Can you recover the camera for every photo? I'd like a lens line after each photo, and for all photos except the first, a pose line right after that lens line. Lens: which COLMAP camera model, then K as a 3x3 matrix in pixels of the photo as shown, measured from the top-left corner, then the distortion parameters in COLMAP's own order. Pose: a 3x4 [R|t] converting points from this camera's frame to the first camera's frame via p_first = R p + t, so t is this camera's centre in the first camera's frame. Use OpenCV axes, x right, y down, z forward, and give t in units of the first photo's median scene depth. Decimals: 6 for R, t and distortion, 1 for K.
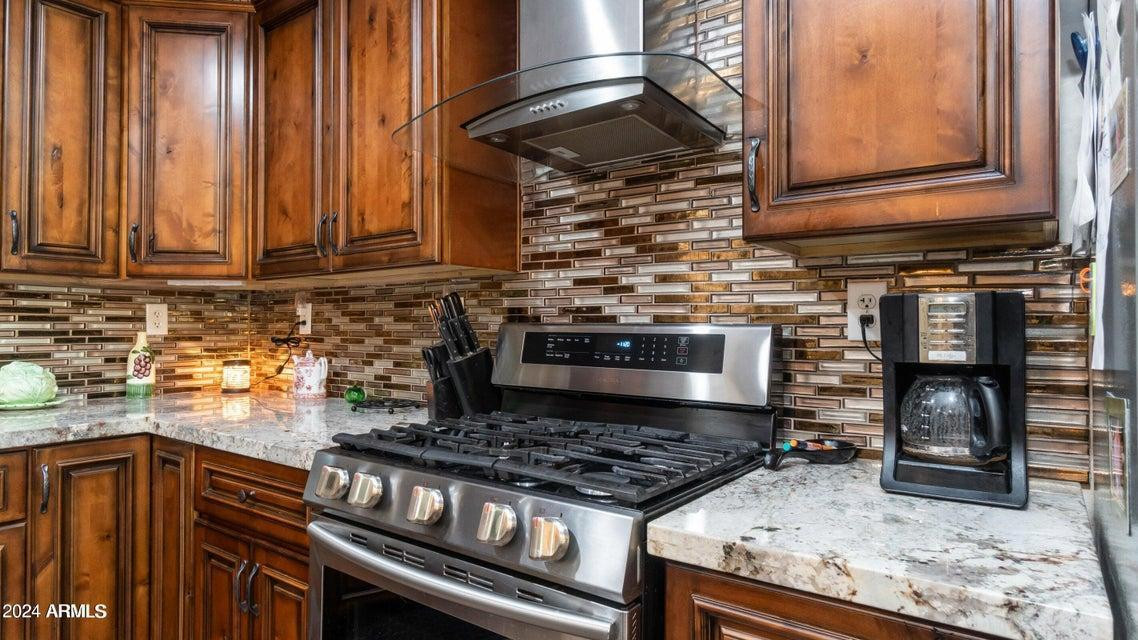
lens RADIAL K [[645.5, 0, 559.9], [0, 645.5, 316.5], [0, 0, 1]] dist [-0.001436, -0.001538]
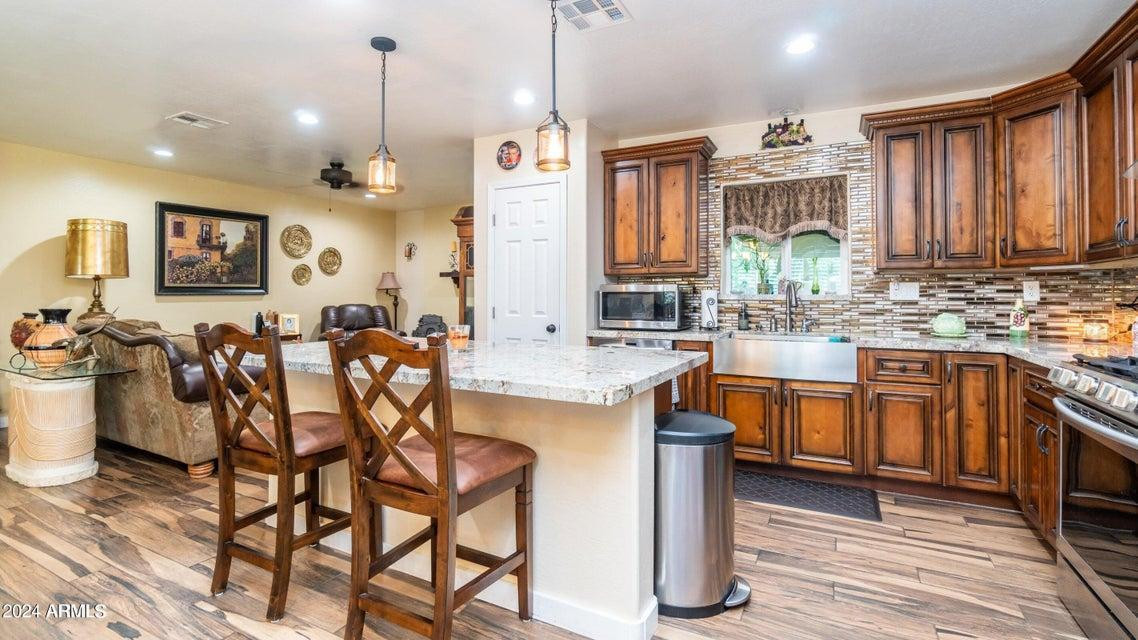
lens RADIAL K [[518.3, 0, 575.2], [0, 518.3, 287.8], [0, 0, 1]] dist [0.000786, 0.000982]
pose [[0.170912, -0.016458, -0.985149, 0.524617], [0.014039, 0.999800, -0.014267, -0.001106], [0.985186, -0.011392, 0.171109, -0.386458]]
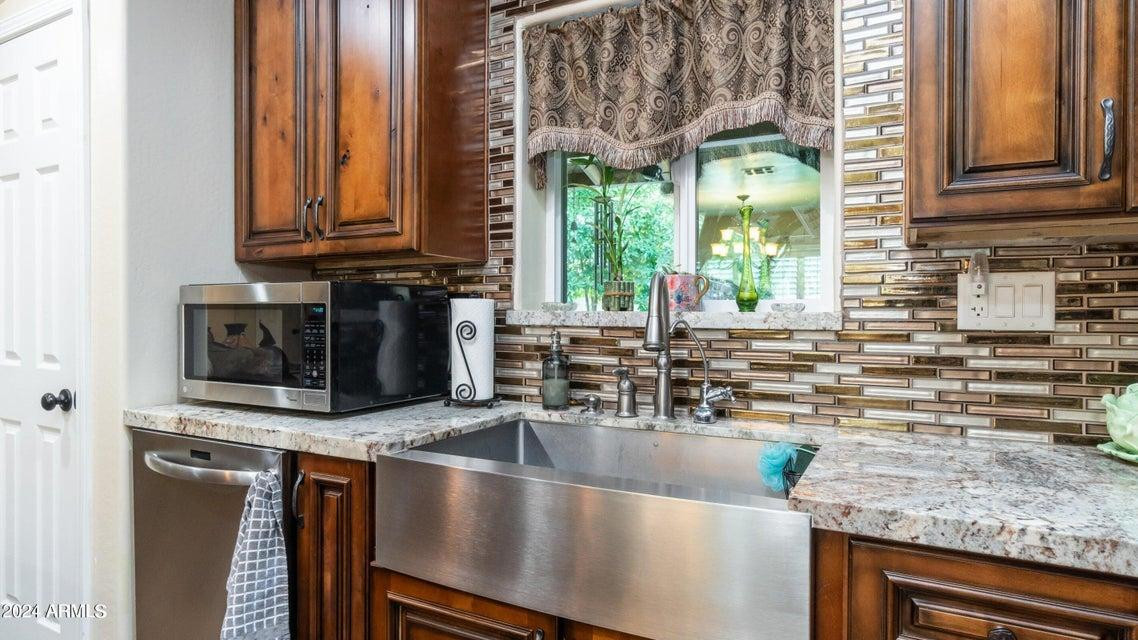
lens RADIAL K [[645.5, 0, 558.7], [0, 645.5, 317.2], [0, 0, 1]] dist [-0.001436, -0.001538]
pose [[0.149964, 0.007416, -0.988664, -0.370652], [0.013213, 0.999868, 0.009504, 0.004974], [0.988603, -0.014488, 0.149847, 0.407039]]
